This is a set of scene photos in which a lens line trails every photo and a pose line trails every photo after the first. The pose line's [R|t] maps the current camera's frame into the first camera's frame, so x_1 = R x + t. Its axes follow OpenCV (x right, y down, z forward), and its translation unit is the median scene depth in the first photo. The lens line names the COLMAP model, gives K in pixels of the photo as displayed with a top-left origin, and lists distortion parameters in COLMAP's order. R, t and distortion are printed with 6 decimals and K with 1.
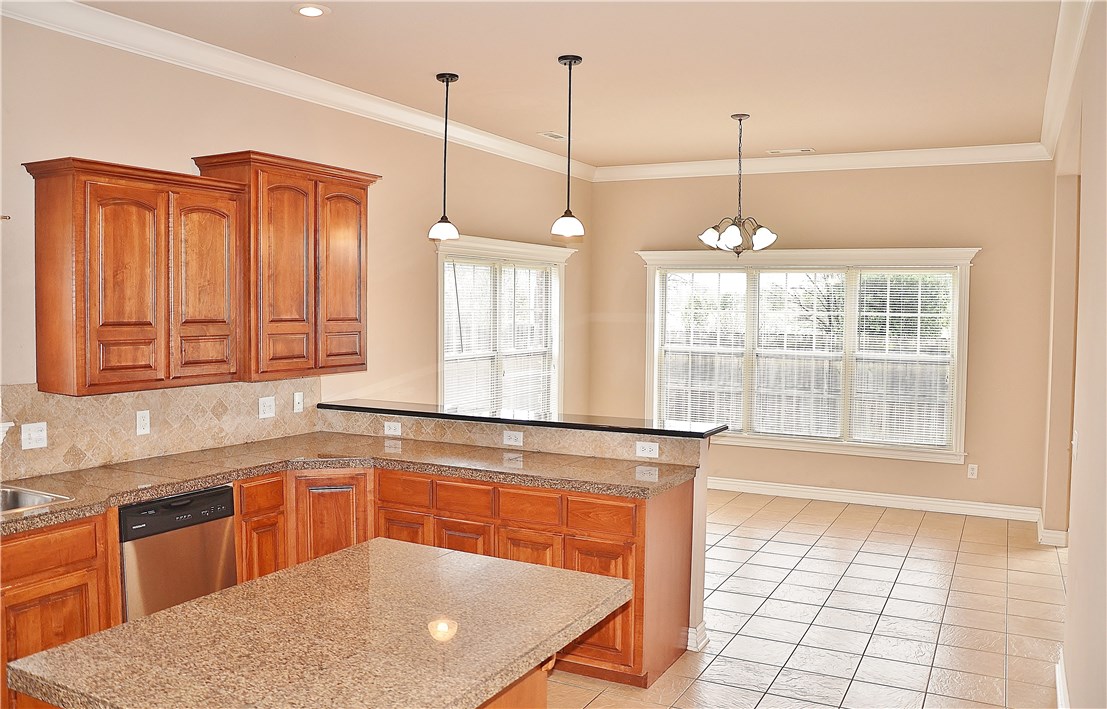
lens RADIAL K [[881.9, 0, 553.6], [0, 881.9, 348.7], [0, 0, 1]] dist [-0.107818, 0.034992]
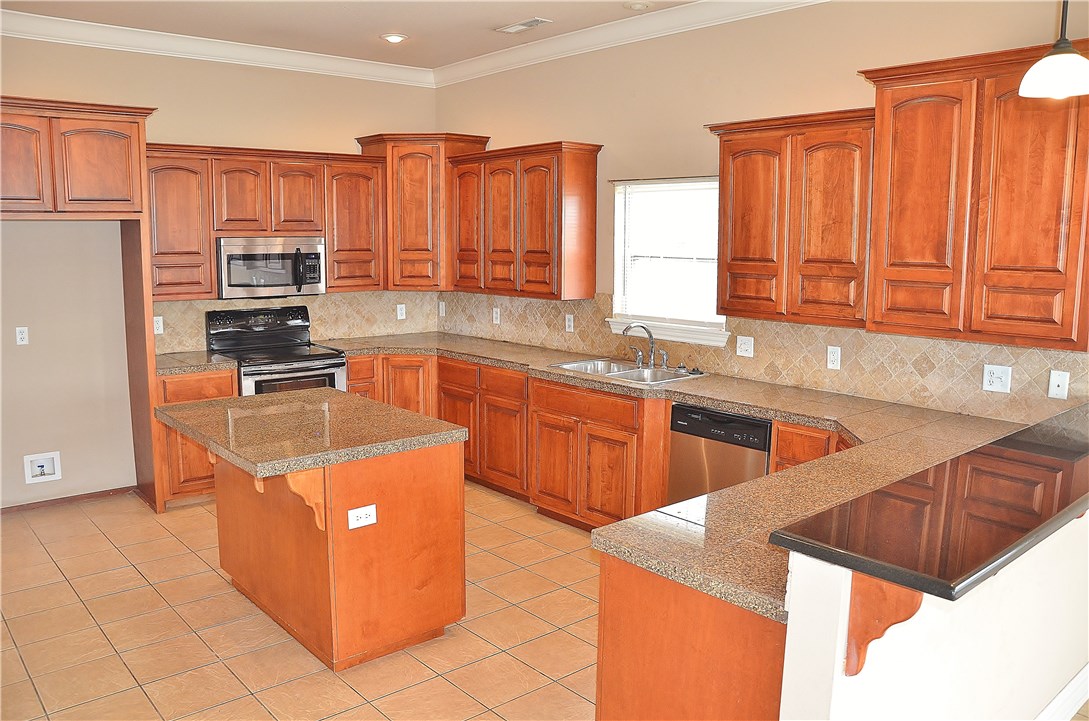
lens RADIAL K [[869.8, 0, 551.5], [0, 869.8, 360.9], [0, 0, 1]] dist [-0.101735, 0.012779]
pose [[-0.357788, 0.121232, -0.925900, 0.626154], [-0.054502, 0.987135, 0.150311, -0.049676], [0.932211, 0.104243, -0.346577, 1.070516]]
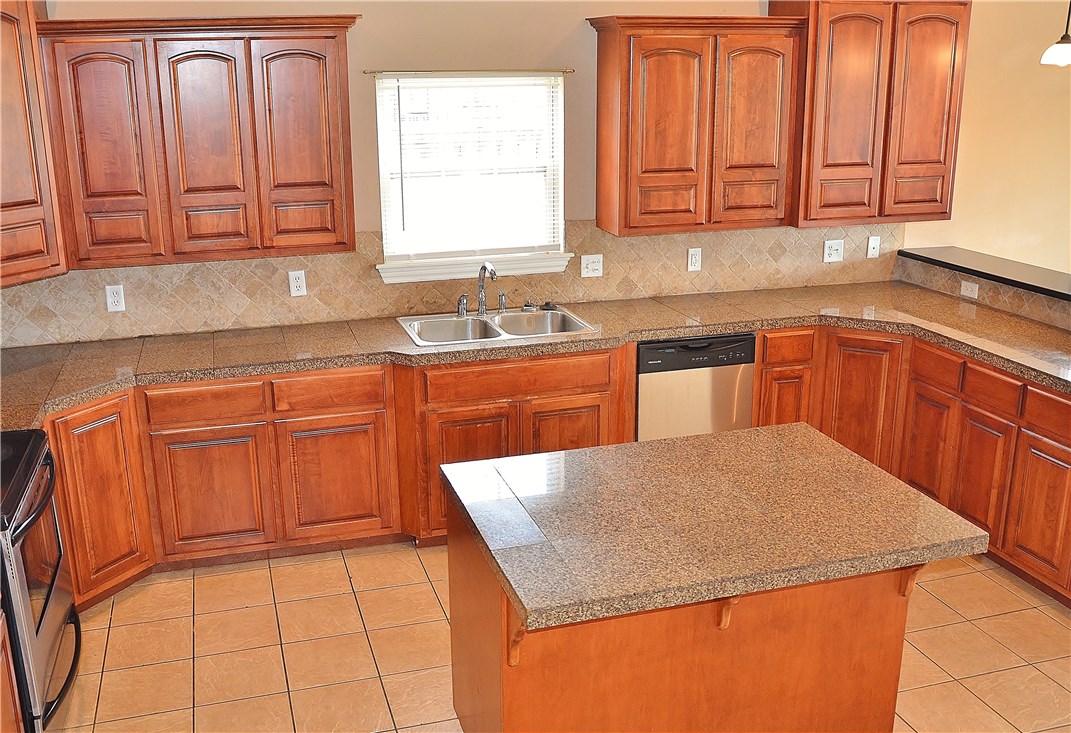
lens RADIAL K [[1037.2, 0, 524.7], [0, 1037.2, 357.5], [0, 0, 1]] dist [-0.081562, 0.000000]
pose [[0.706283, 0.179743, -0.684732, 0.263897], [-0.019301, 0.971760, 0.235179, -0.092046], [0.707667, -0.152887, 0.689807, -0.028775]]
